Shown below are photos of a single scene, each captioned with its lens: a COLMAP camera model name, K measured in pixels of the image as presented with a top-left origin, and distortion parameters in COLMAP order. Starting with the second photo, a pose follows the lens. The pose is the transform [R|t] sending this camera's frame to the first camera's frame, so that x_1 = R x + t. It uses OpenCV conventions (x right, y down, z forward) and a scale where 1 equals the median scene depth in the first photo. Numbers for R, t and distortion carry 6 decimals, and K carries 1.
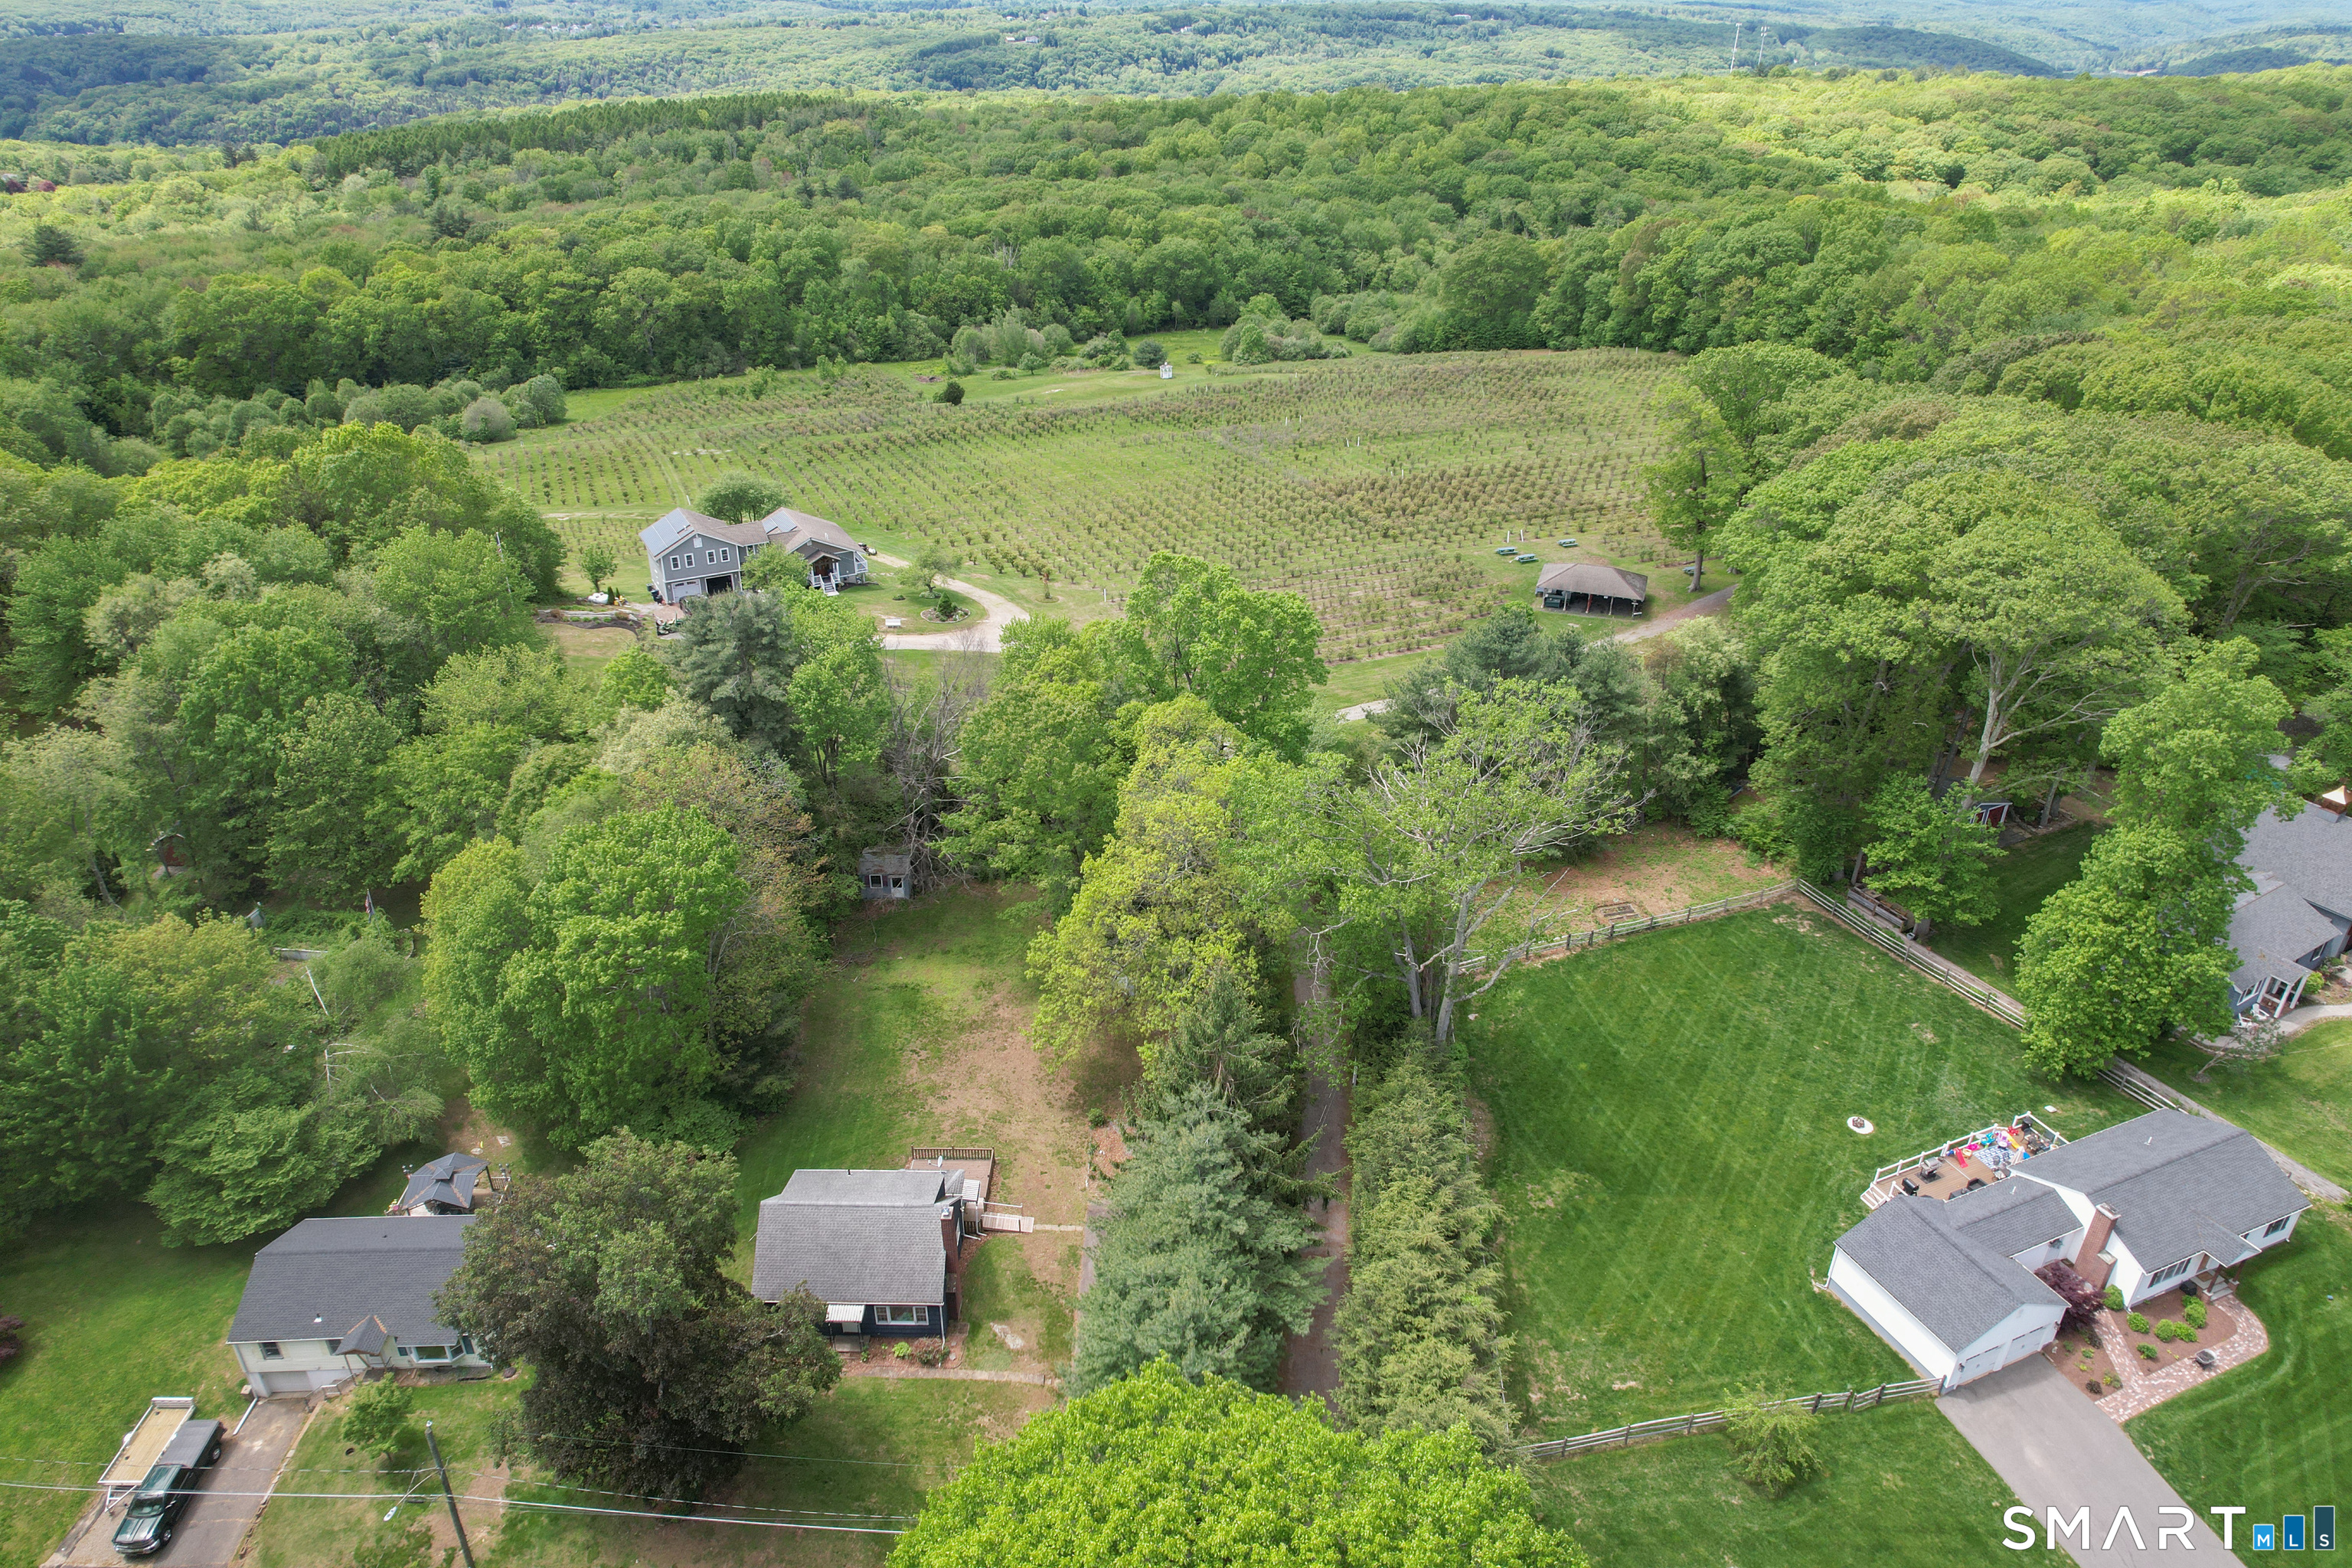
lens RADIAL K [[1484.9, 0, 1190.0], [0, 1484.9, 779.0], [0, 0, 1]] dist [-0.083747, 0.074163]
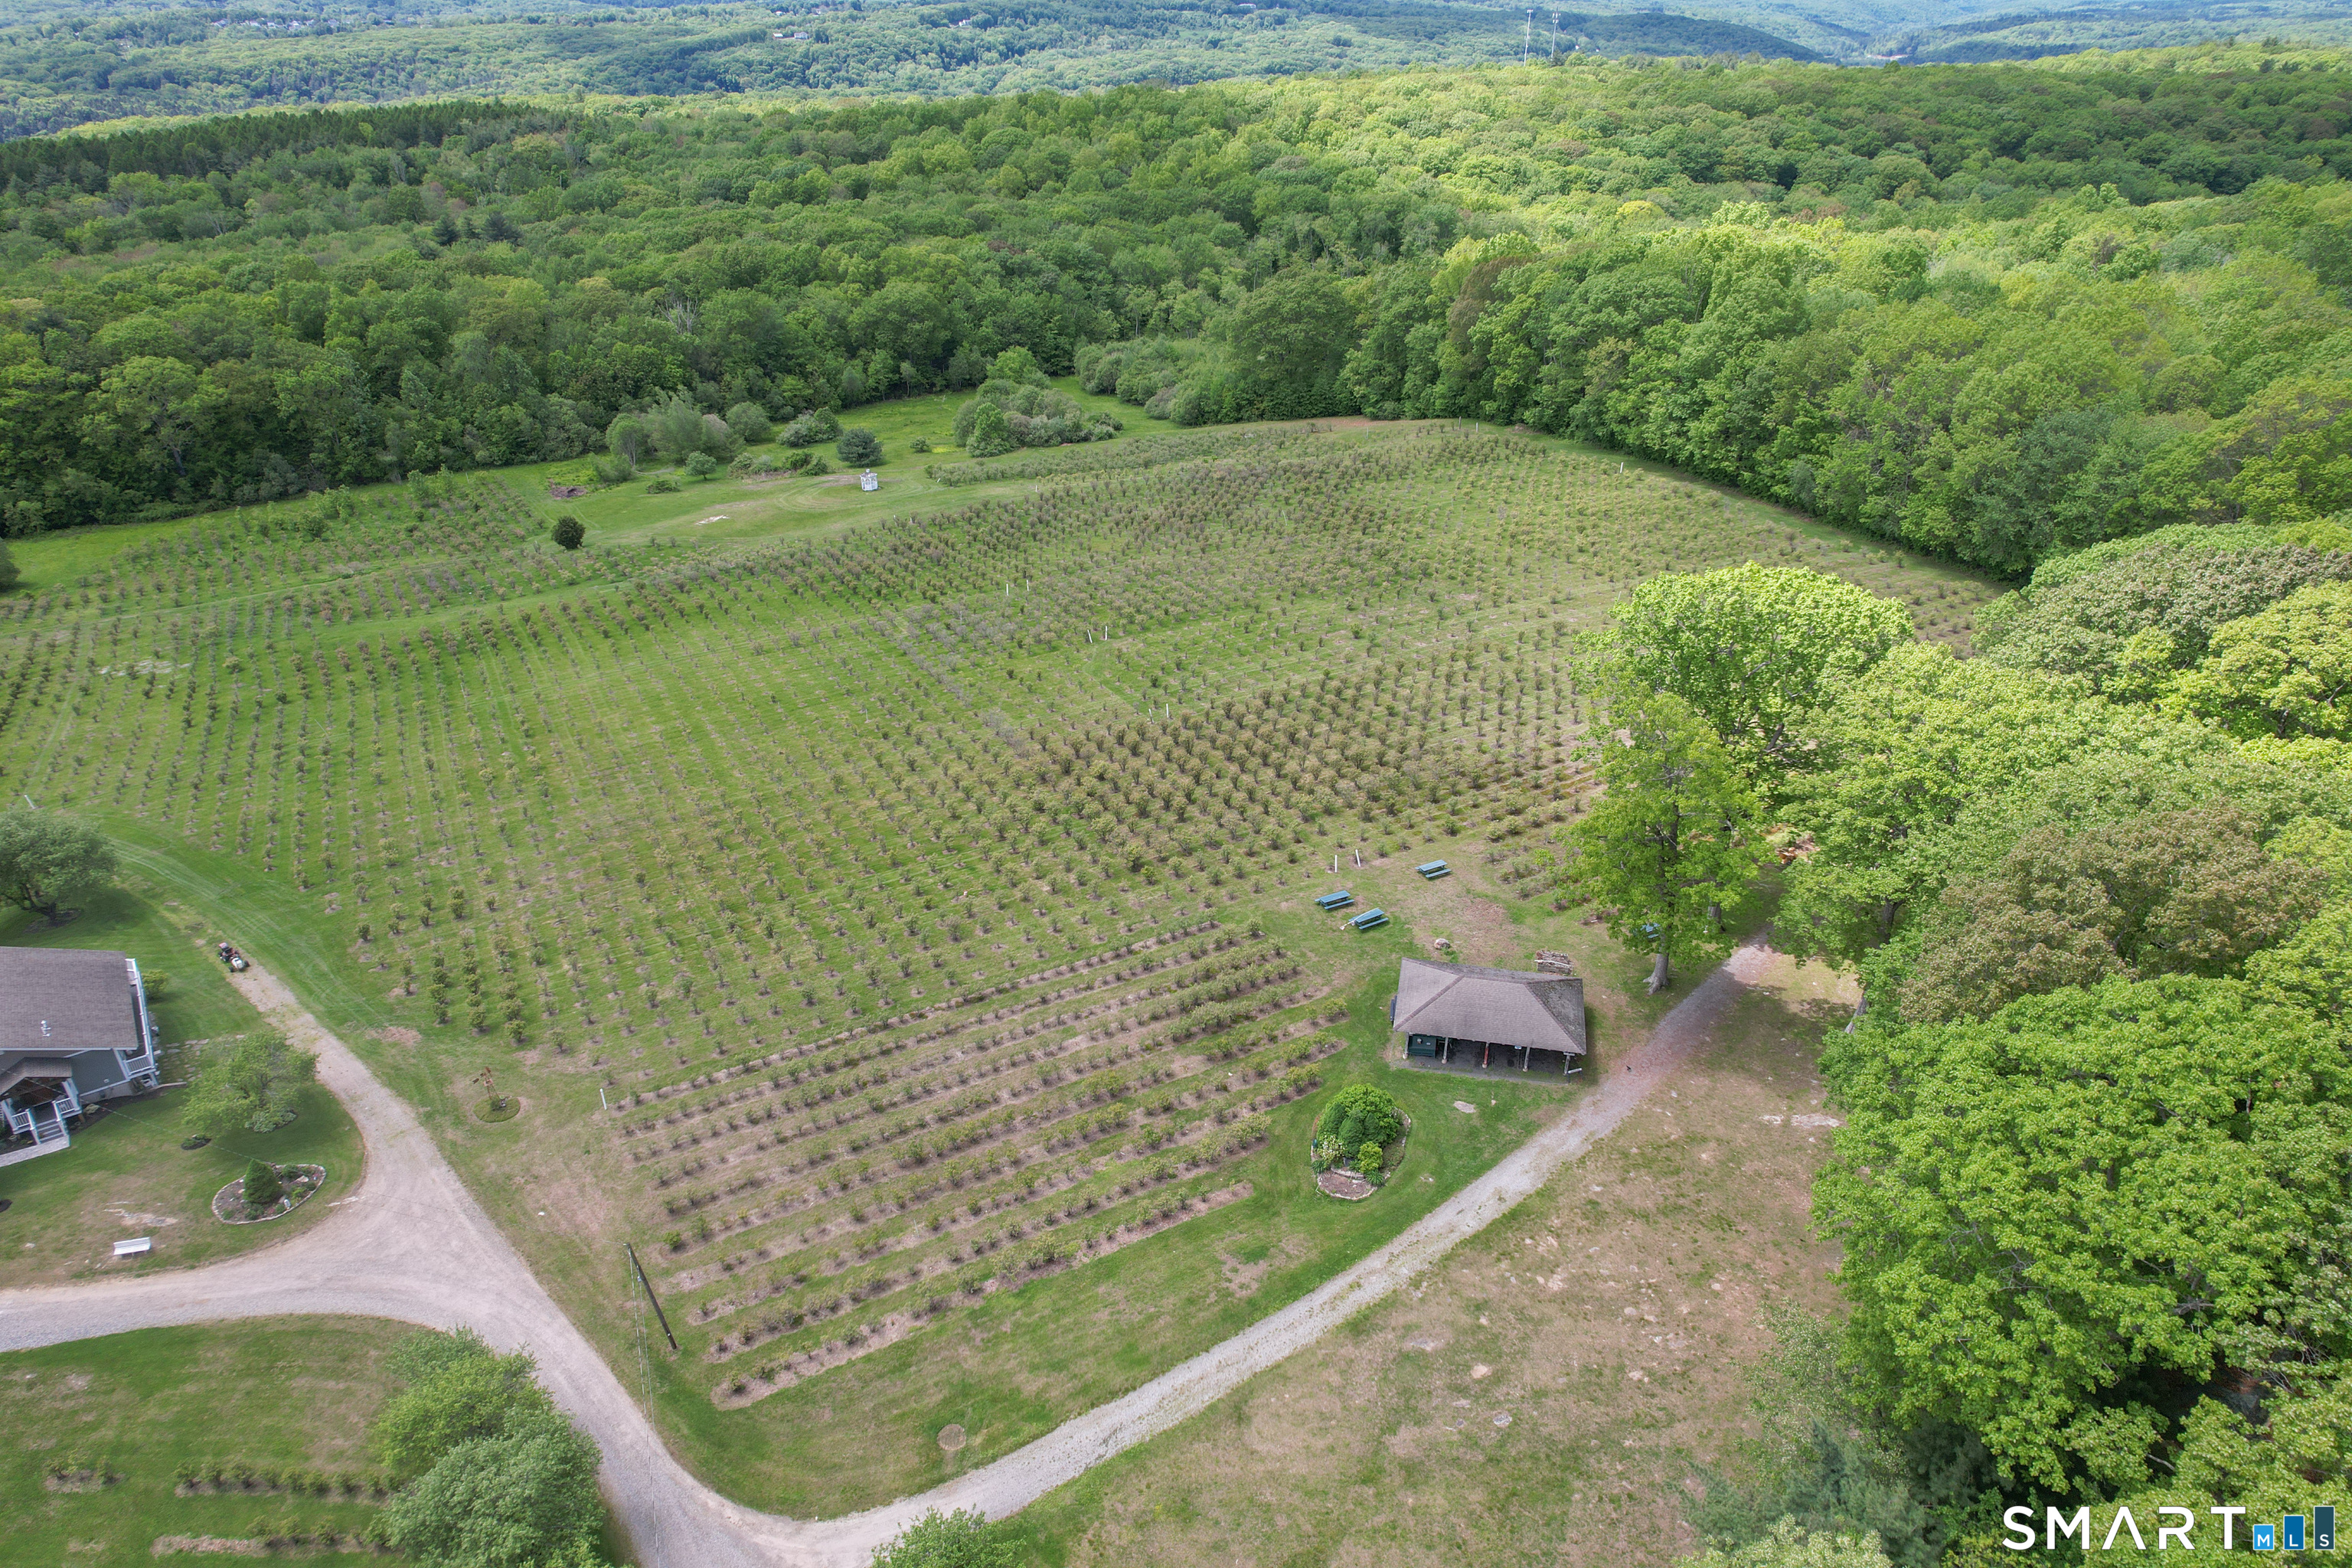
lens RADIAL K [[1484.9, 0, 1190.0], [0, 1484.9, 779.0], [0, 0, 1]] dist [-0.083747, 0.074163]
pose [[0.991767, -0.064184, 0.110806, 0.048825], [0.063675, 0.997938, 0.008127, -0.110497], [-0.111099, -0.001005, 0.993809, 0.215077]]
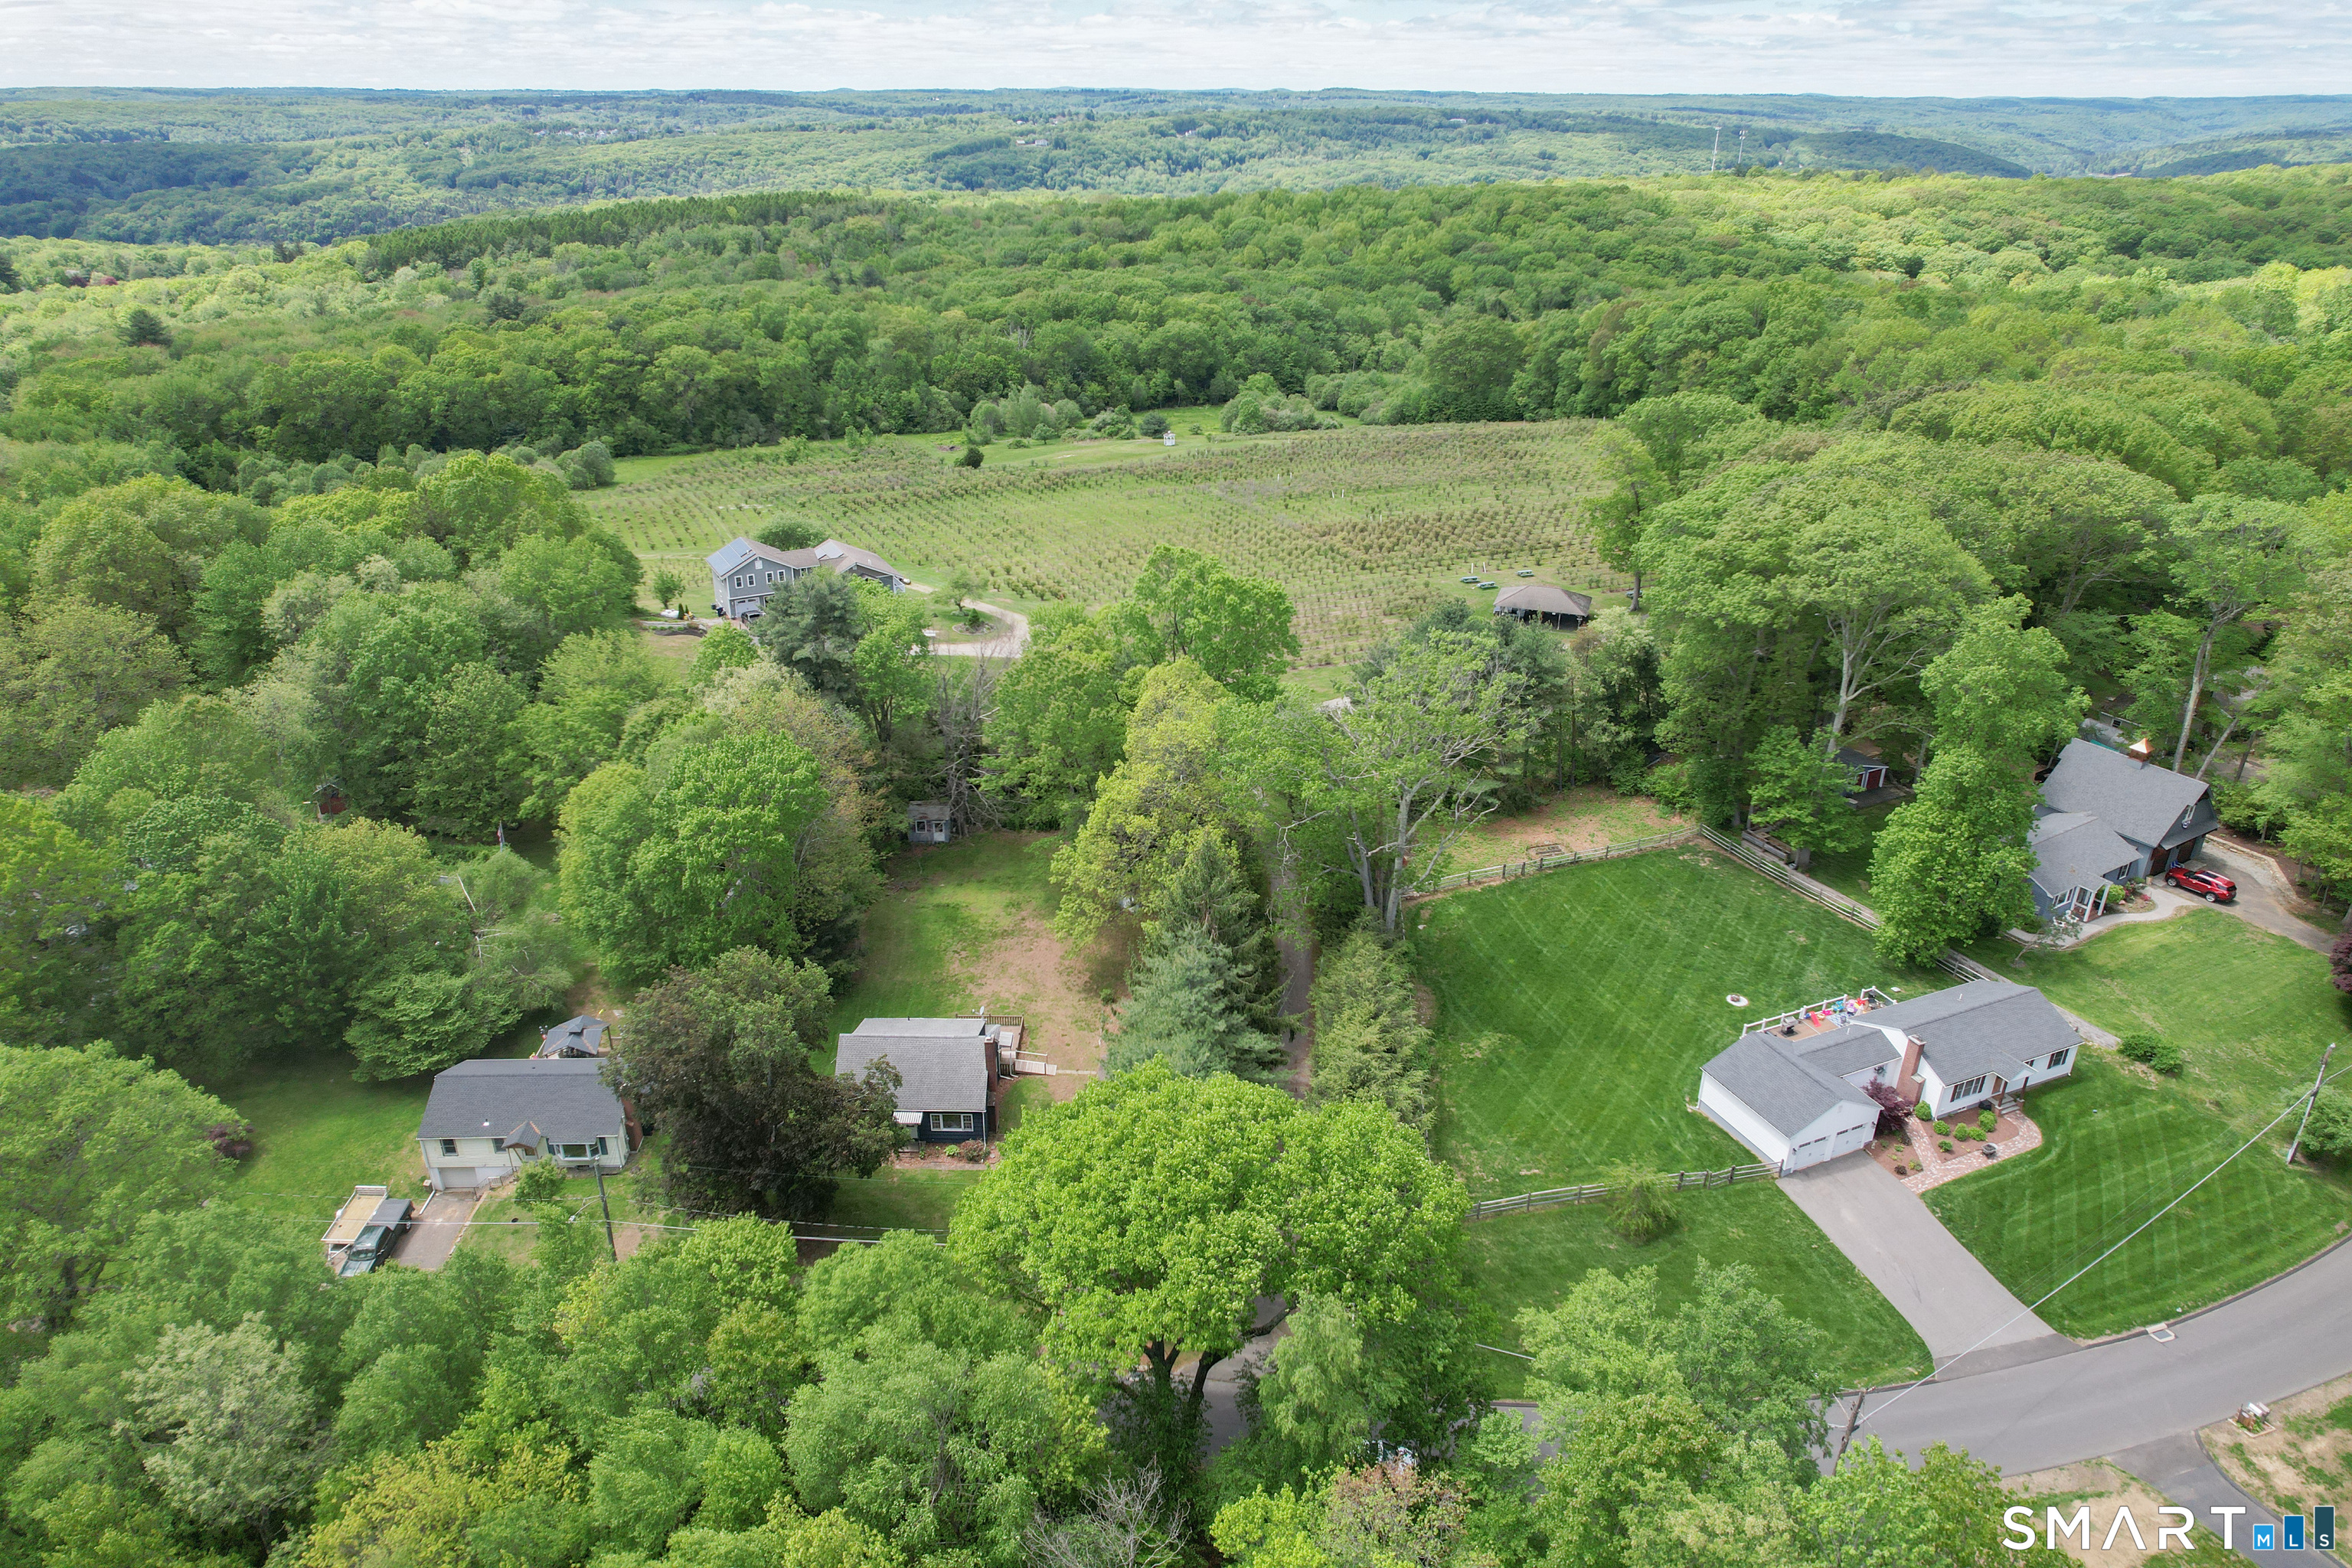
lens RADIAL K [[1484.9, 0, 1190.0], [0, 1484.9, 779.0], [0, 0, 1]] dist [-0.083747, 0.074163]
pose [[0.999995, 0.000659, -0.003057, 0.002218], [-0.000839, 0.998234, -0.059392, 0.033895], [0.003012, 0.059395, 0.998230, -0.061699]]
